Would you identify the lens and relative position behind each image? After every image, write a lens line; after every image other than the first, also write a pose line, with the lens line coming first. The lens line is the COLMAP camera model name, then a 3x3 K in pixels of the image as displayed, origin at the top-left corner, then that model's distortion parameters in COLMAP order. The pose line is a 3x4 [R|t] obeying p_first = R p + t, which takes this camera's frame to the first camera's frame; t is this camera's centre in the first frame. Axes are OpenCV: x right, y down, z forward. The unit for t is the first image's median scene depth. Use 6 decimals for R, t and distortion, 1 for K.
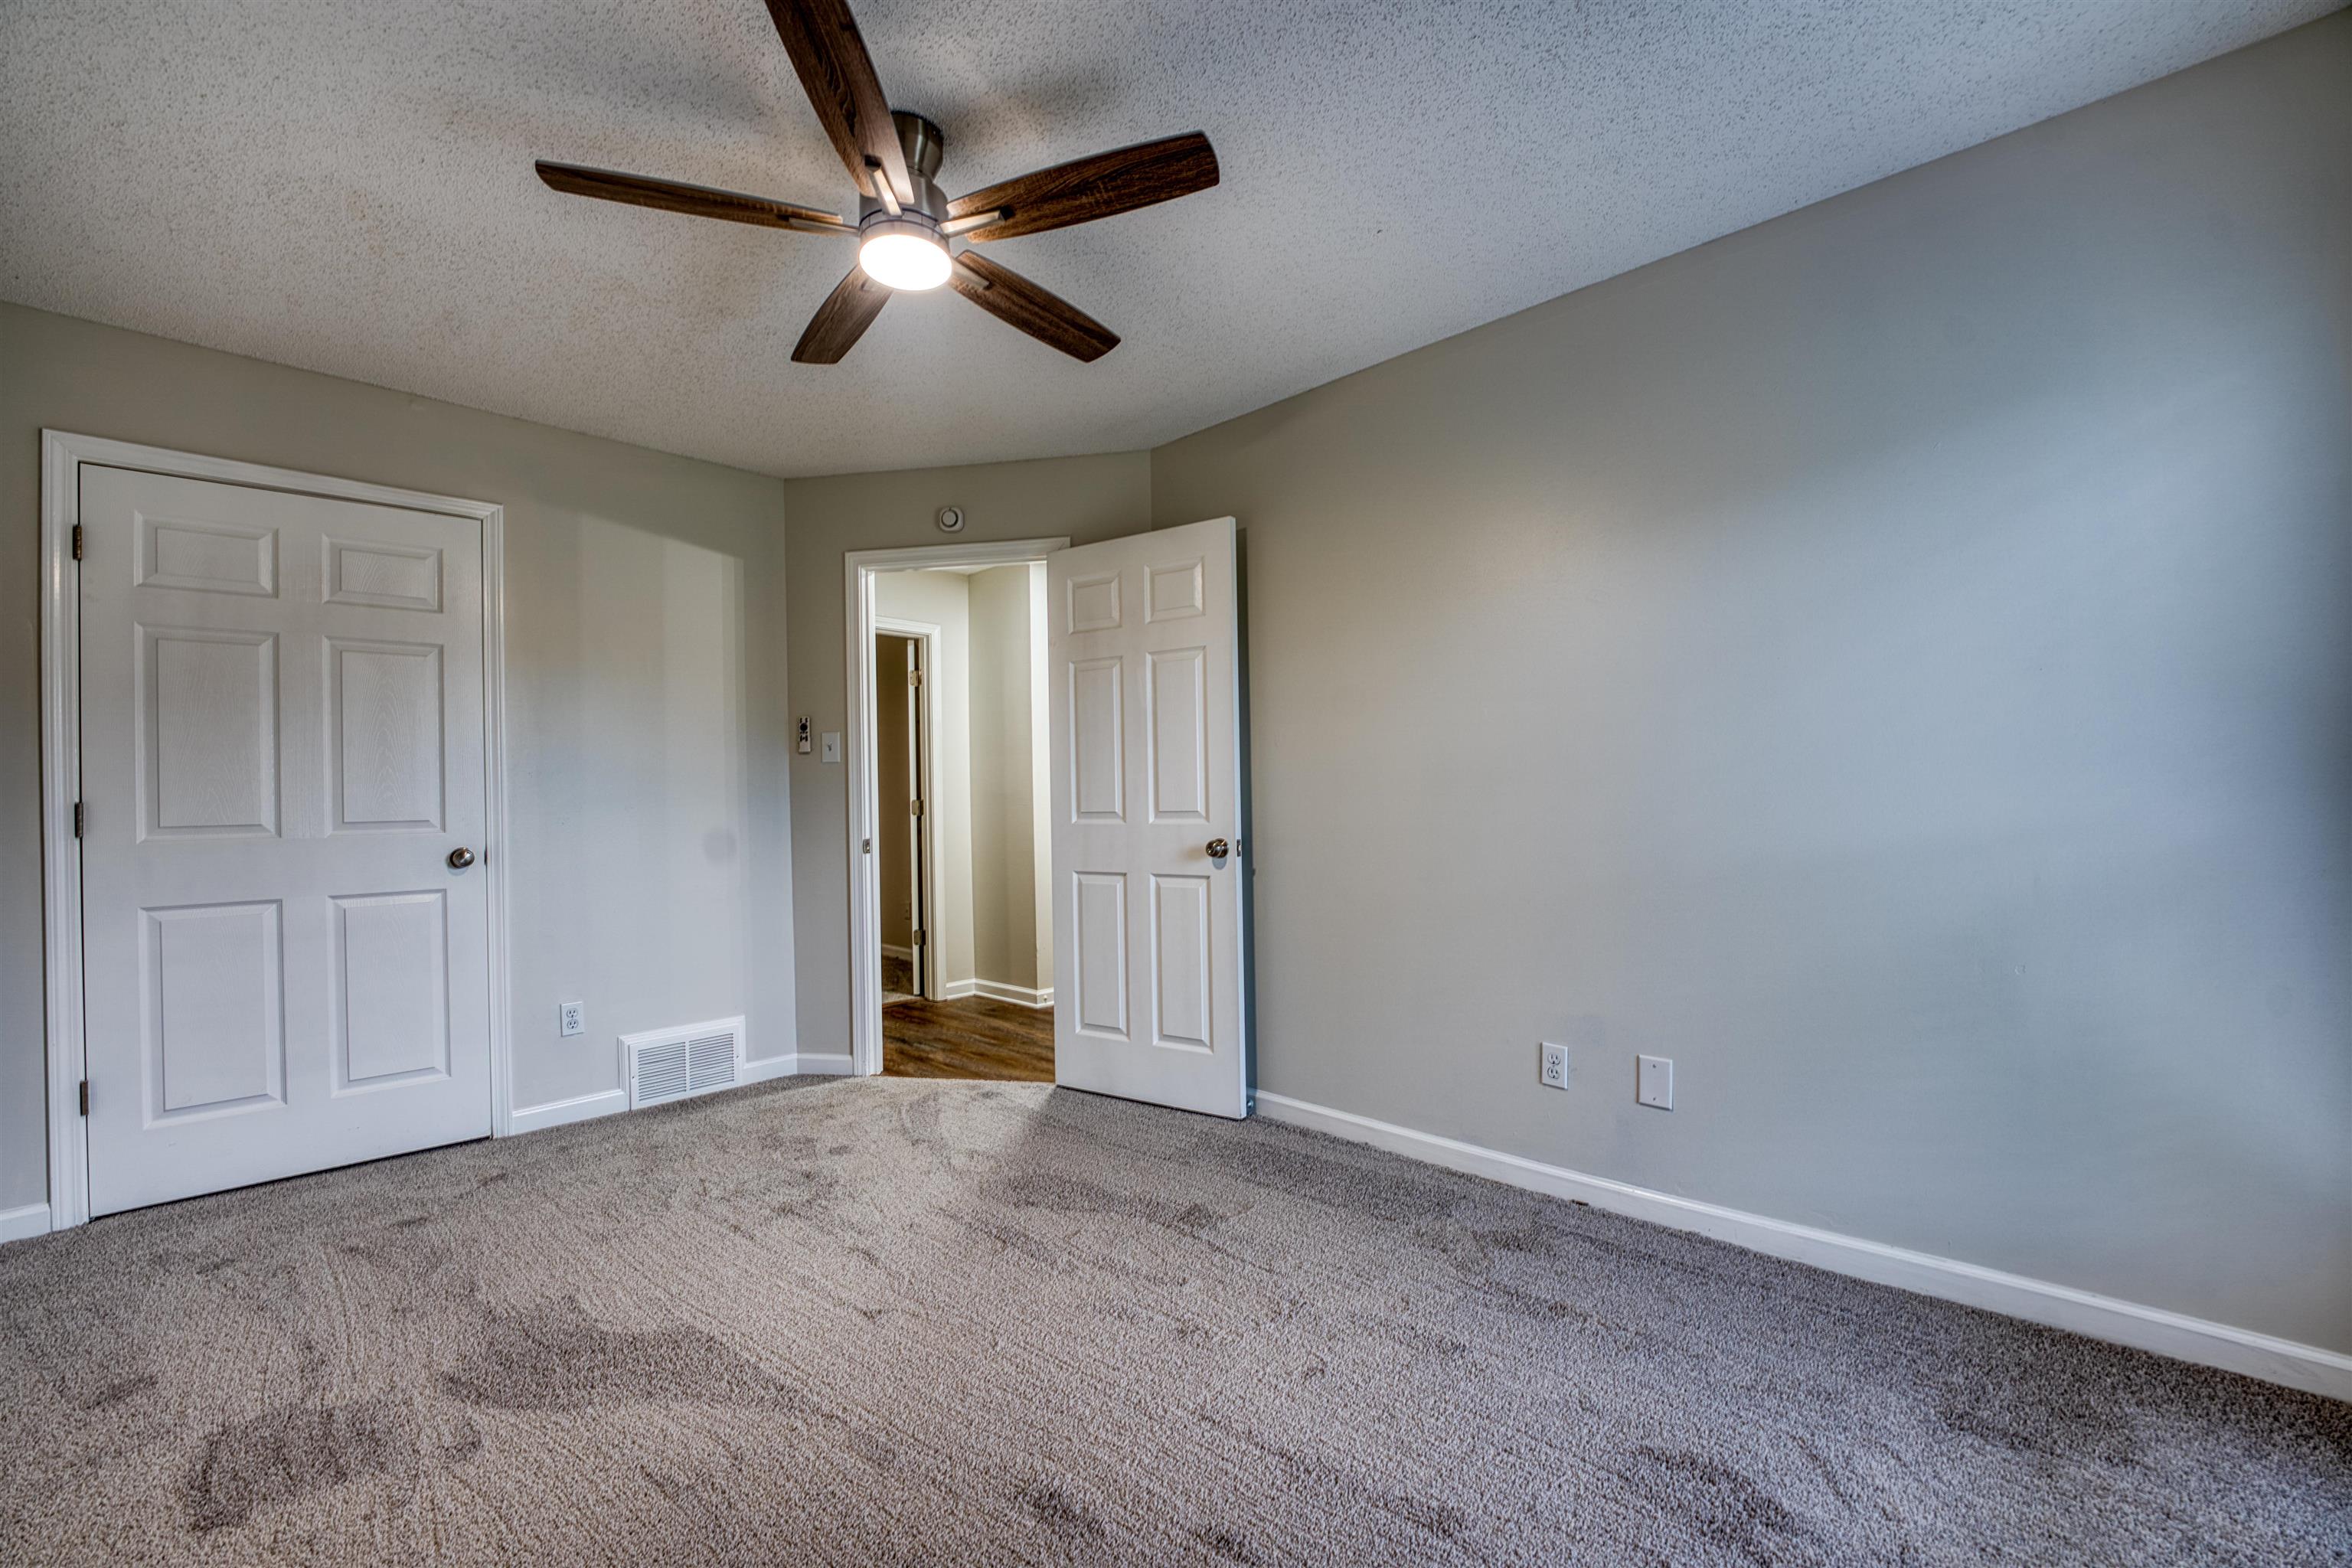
lens RADIAL K [[956.1, 0, 1170.8], [0, 956.1, 789.2], [0, 0, 1]] dist [-0.028693, 0.002771]
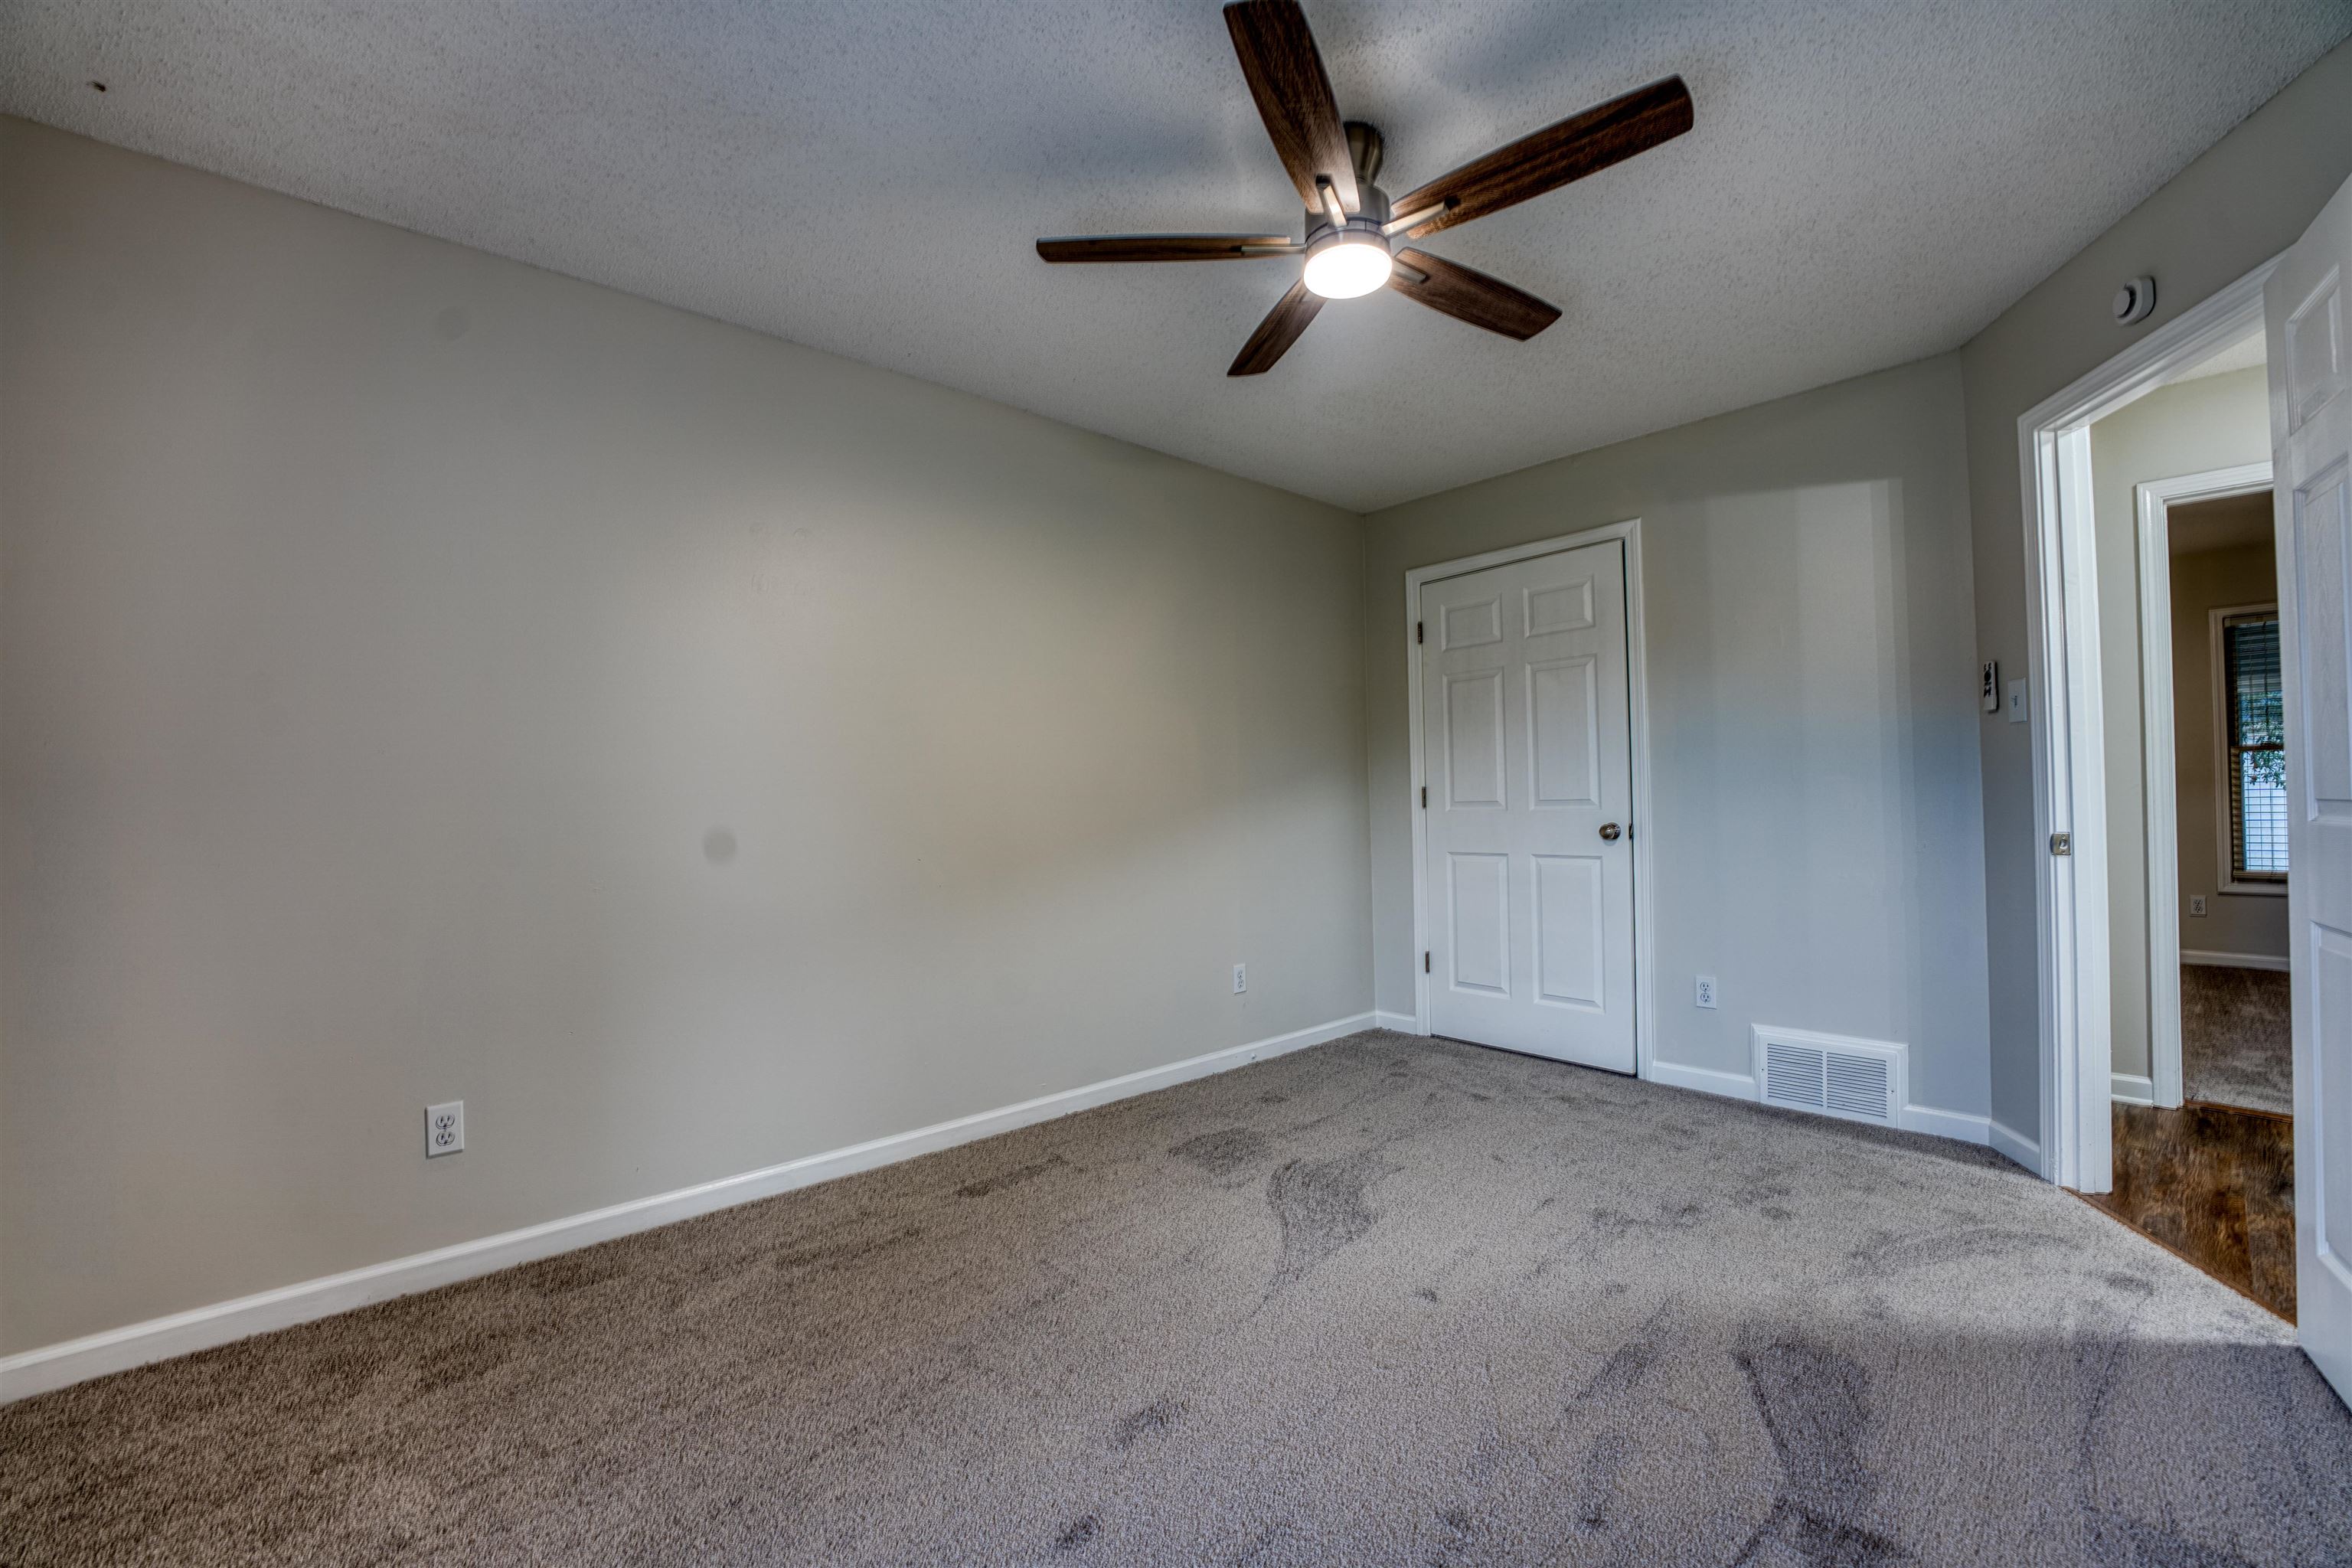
lens RADIAL K [[956.1, 0, 1170.8], [0, 956.1, 789.2], [0, 0, 1]] dist [-0.028693, 0.002771]
pose [[-0.073967, 0.004690, -0.997250, 0.468256], [0.031022, 0.999516, 0.002399, -0.000038], [0.996778, -0.030759, -0.074077, 0.529533]]
